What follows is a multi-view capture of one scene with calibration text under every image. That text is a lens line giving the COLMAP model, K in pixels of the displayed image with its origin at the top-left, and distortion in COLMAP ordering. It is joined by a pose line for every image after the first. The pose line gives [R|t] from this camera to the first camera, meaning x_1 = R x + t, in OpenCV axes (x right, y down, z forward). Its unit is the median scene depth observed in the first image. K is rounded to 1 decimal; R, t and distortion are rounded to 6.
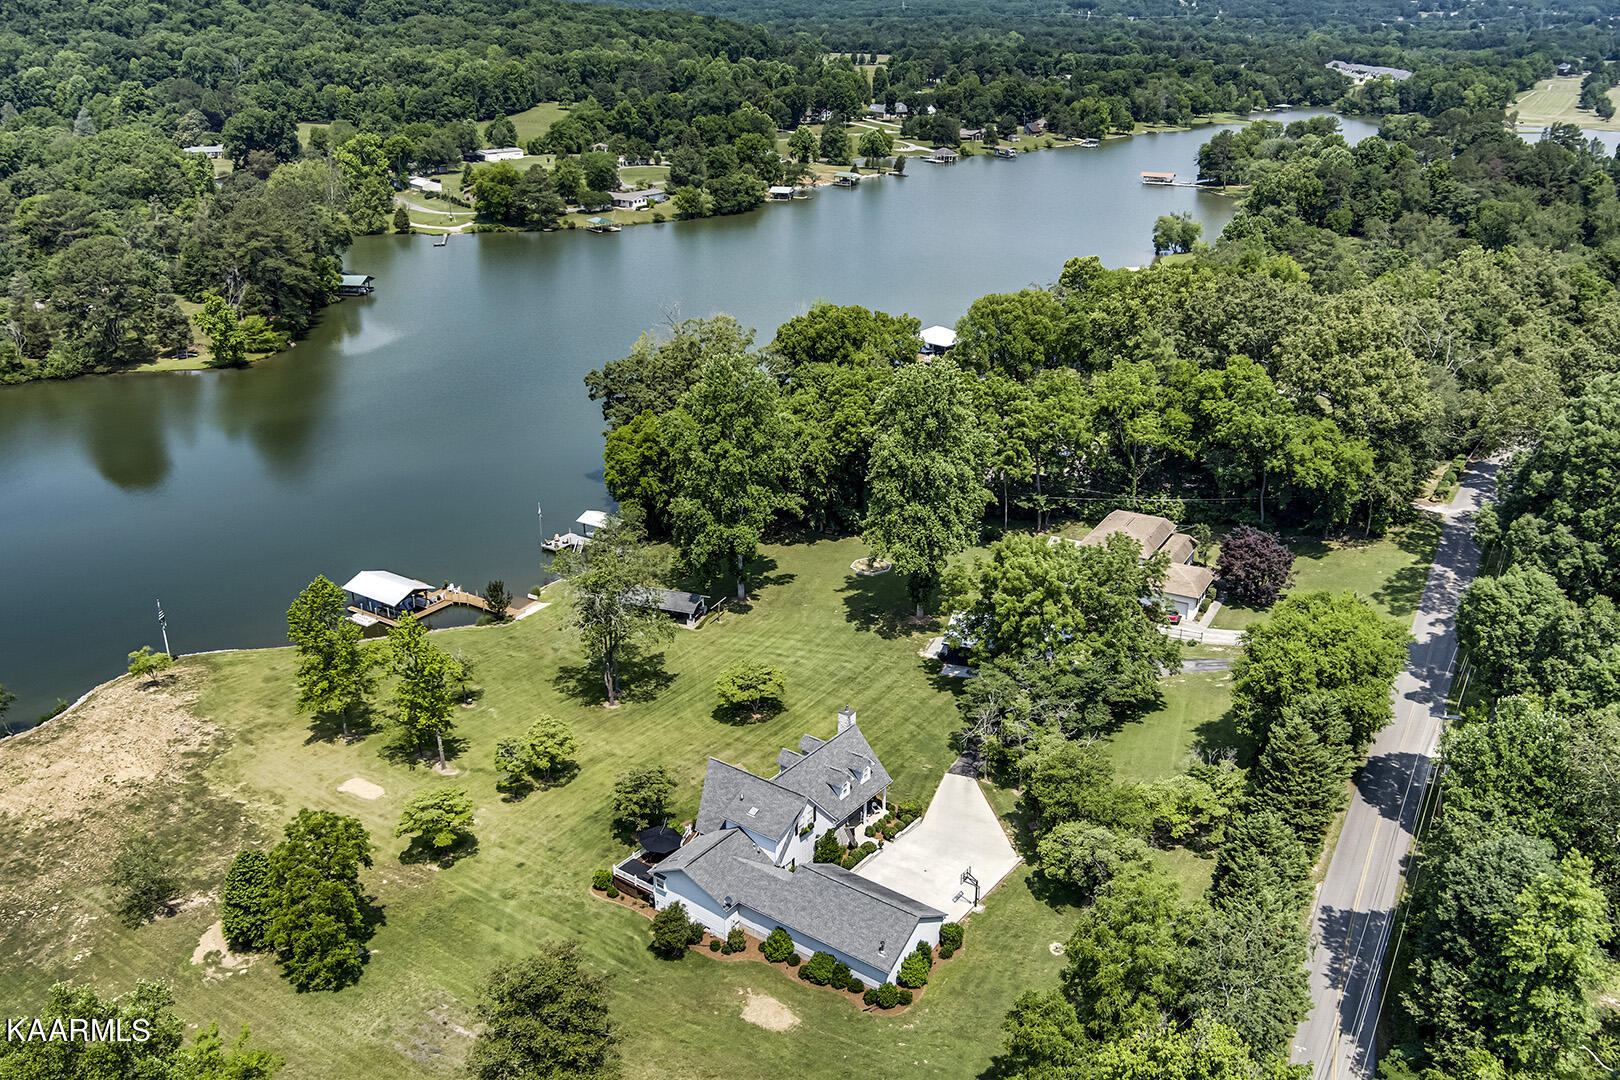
lens RADIAL K [[1347.1, 0, 810.0], [0, 1347.1, 540.0], [0, 0, 1]] dist [-0.081147, 0.035273]
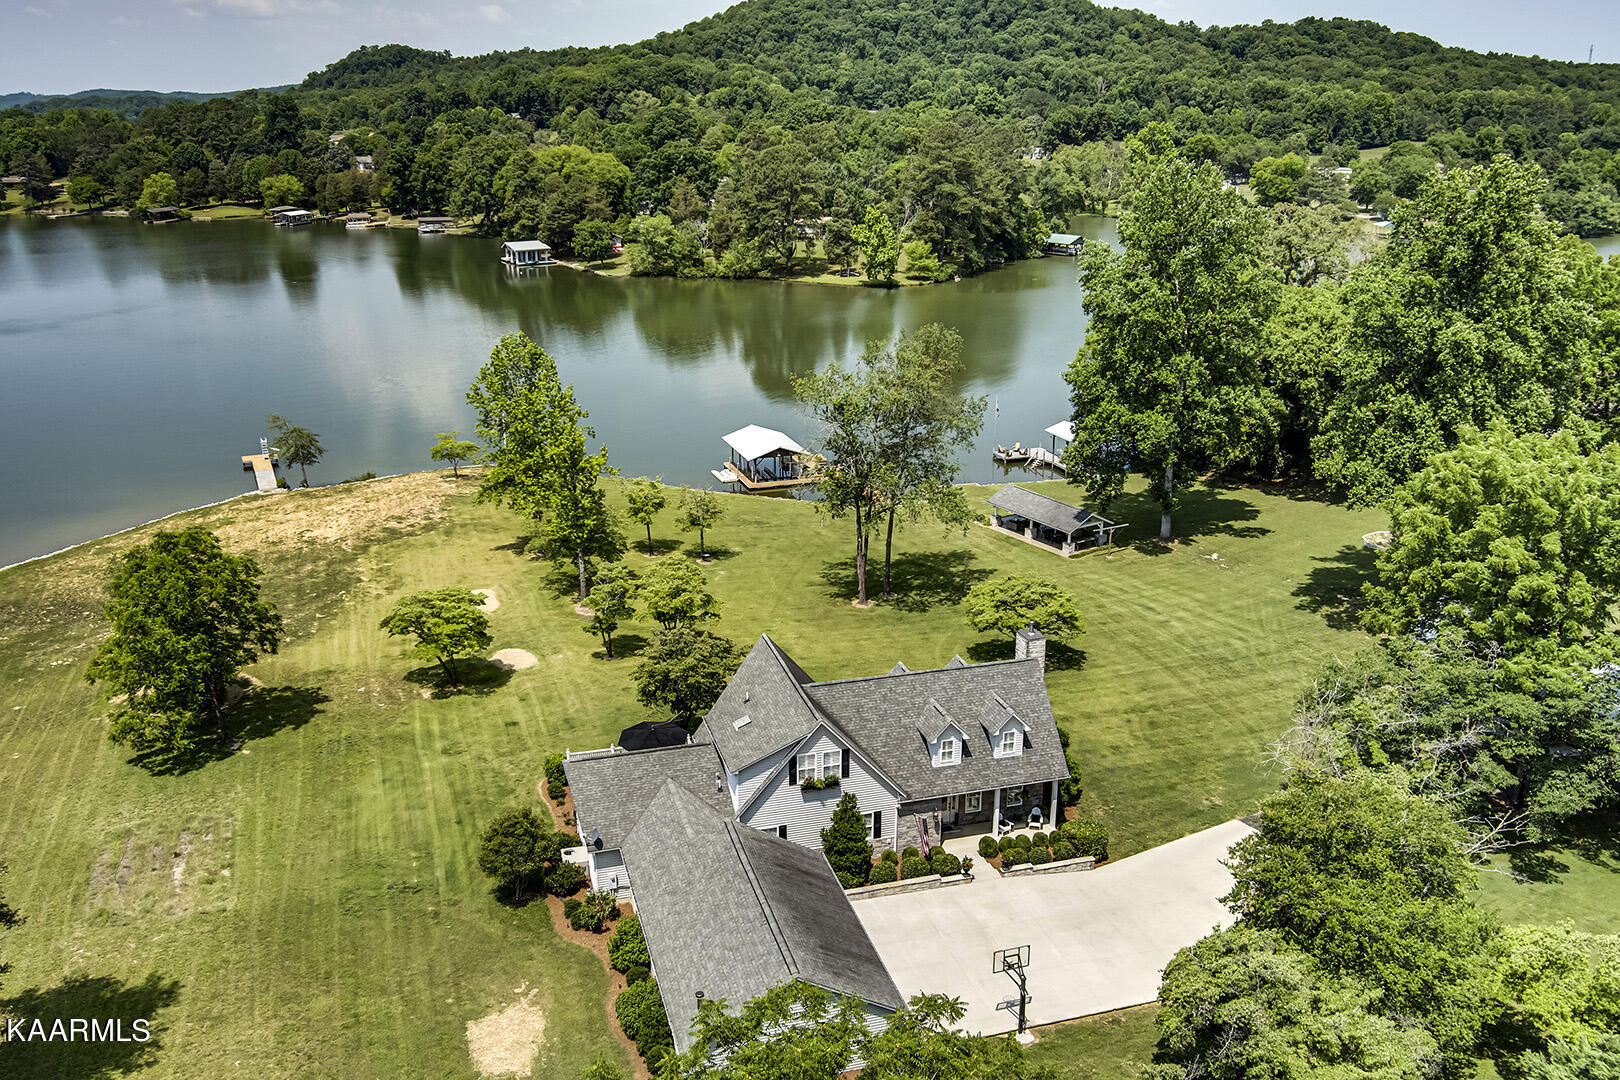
lens RADIAL K [[1347.1, 0, 810.0], [0, 1347.1, 540.0], [0, 0, 1]] dist [-0.081147, 0.035273]
pose [[0.800488, 0.195294, -0.566639, 0.101759], [-0.225389, 0.974115, 0.017326, 0.039703], [0.555355, 0.113845, 0.823784, 0.192336]]
